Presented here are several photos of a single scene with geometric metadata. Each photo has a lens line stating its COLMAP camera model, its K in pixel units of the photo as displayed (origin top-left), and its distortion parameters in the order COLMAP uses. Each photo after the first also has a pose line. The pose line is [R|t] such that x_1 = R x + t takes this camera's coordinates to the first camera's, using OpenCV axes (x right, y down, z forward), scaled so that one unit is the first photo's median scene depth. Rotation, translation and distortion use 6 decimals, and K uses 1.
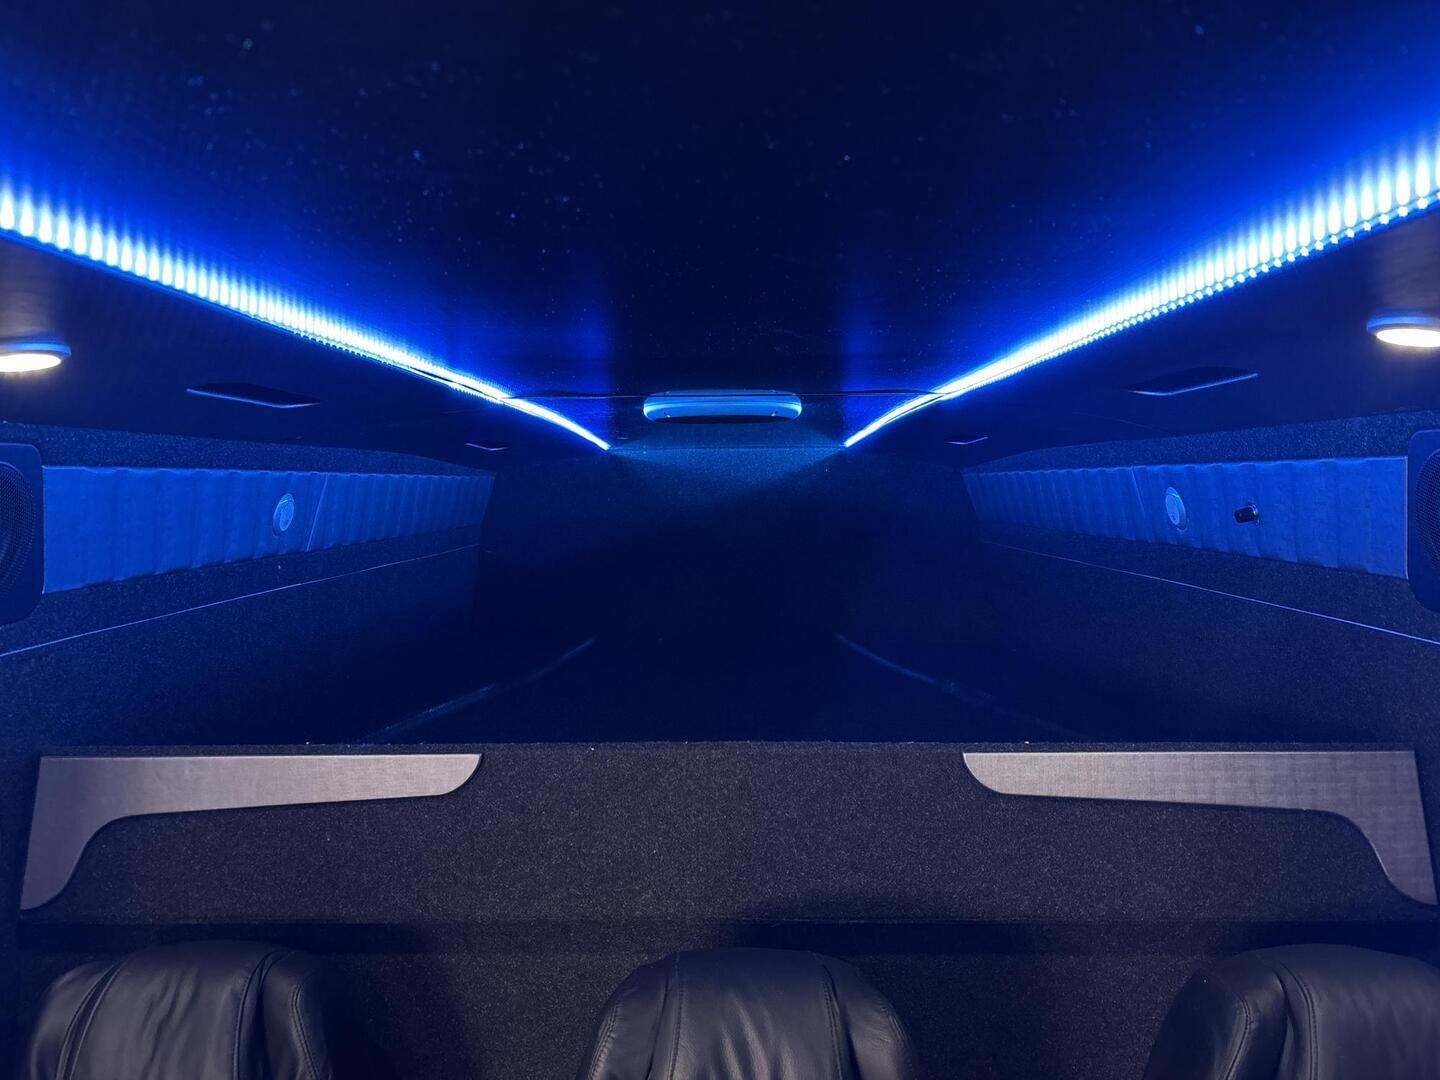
lens RADIAL K [[1095.9, 0, 709.8], [0, 1095.9, 535.8], [0, 0, 1]] dist [0.023799, -0.057703]
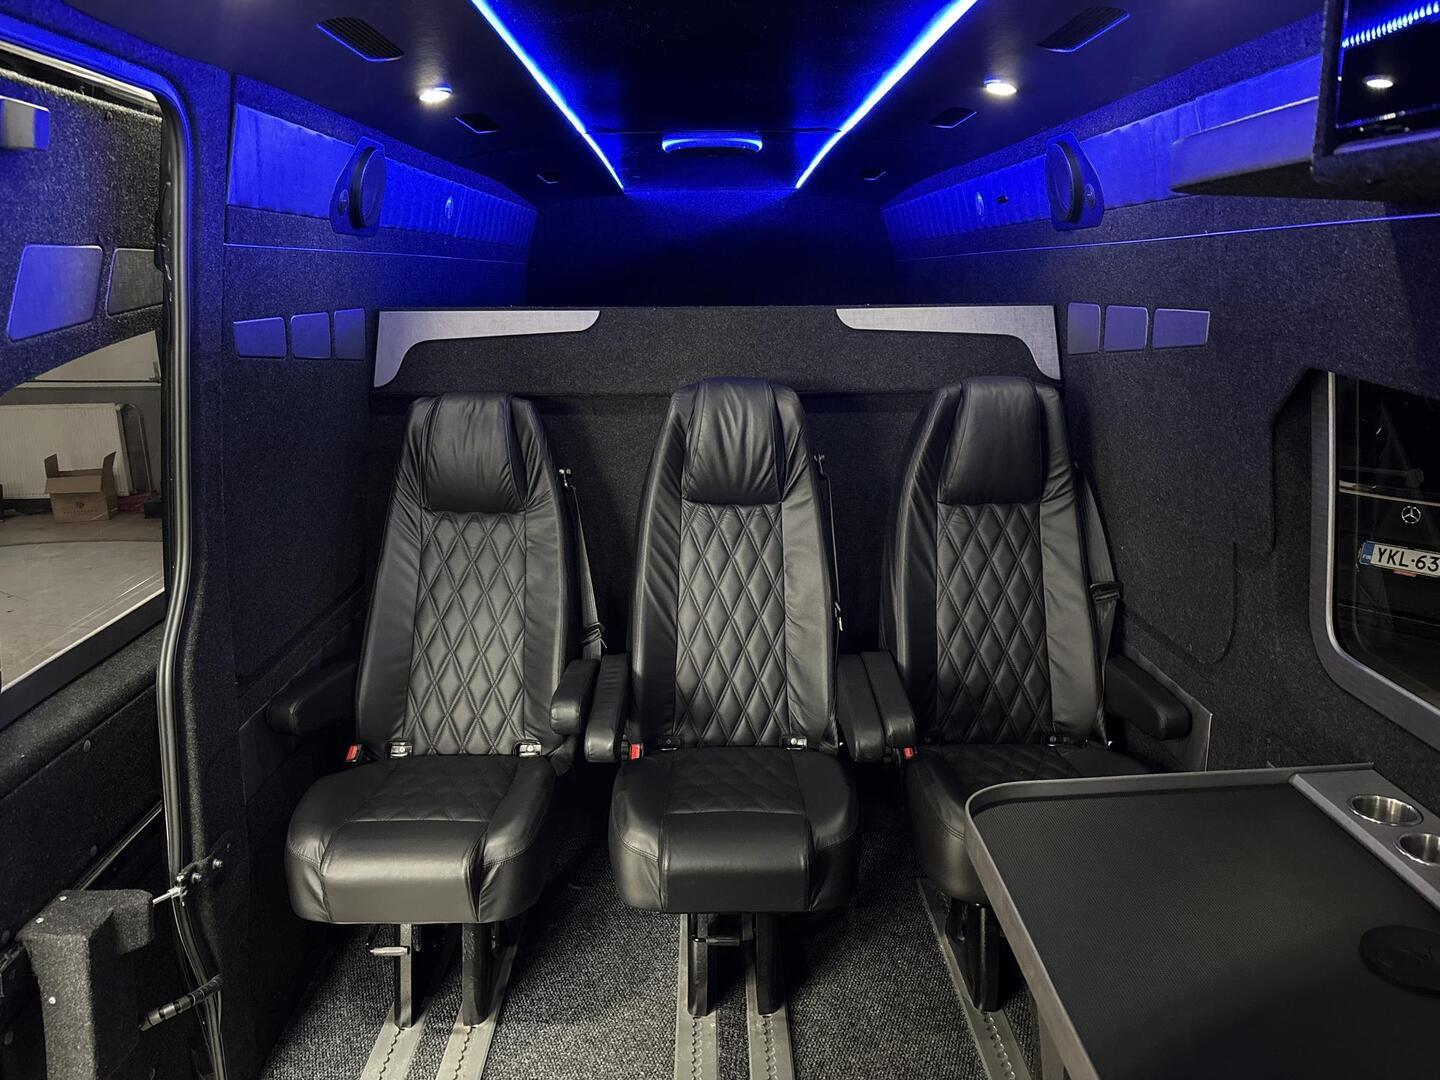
lens RADIAL K [[1095.9, 0, 724.8], [0, 1095.9, 549.9], [0, 0, 1]] dist [0.023799, -0.057703]
pose [[0.999126, -0.010535, 0.040453, -0.065095], [0.002469, 0.980905, 0.194473, 0.240007], [-0.041729, -0.194203, 0.980073, -1.081819]]
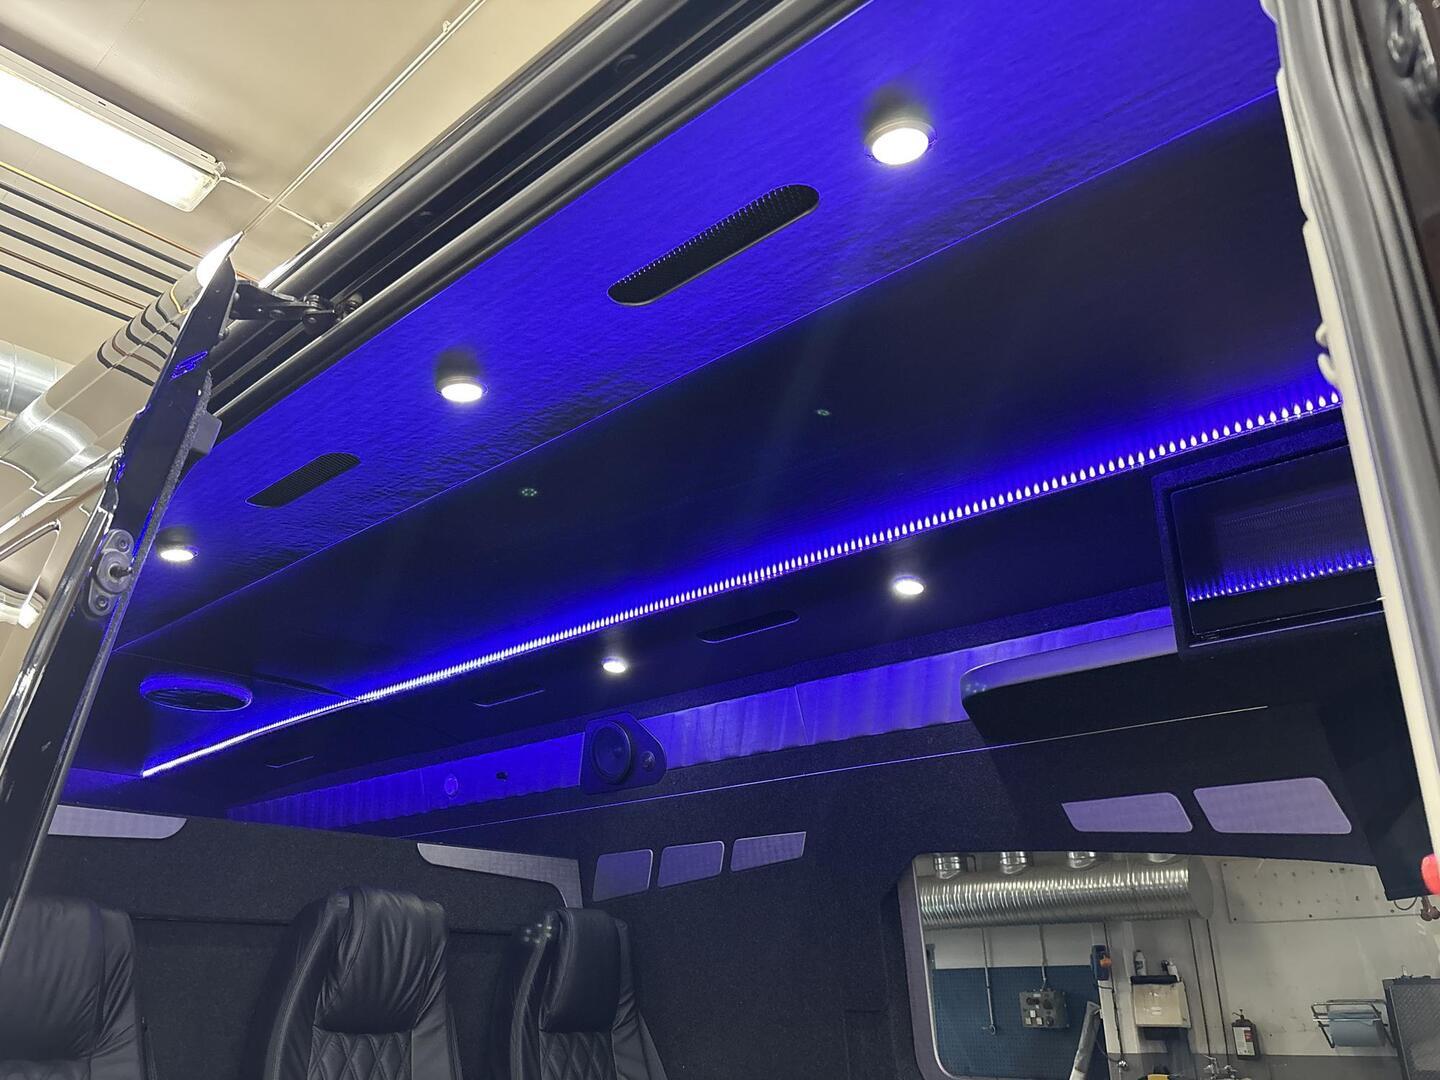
lens RADIAL K [[1095.9, 0, 713.5], [0, 1095.9, 541.8], [0, 0, 1]] dist [0.023799, -0.057703]
pose [[0.668667, 0.287499, 0.685732, -1.004194], [0.027016, 0.912223, -0.408802, 0.546667], [-0.743071, 0.291878, 0.602207, -0.870614]]
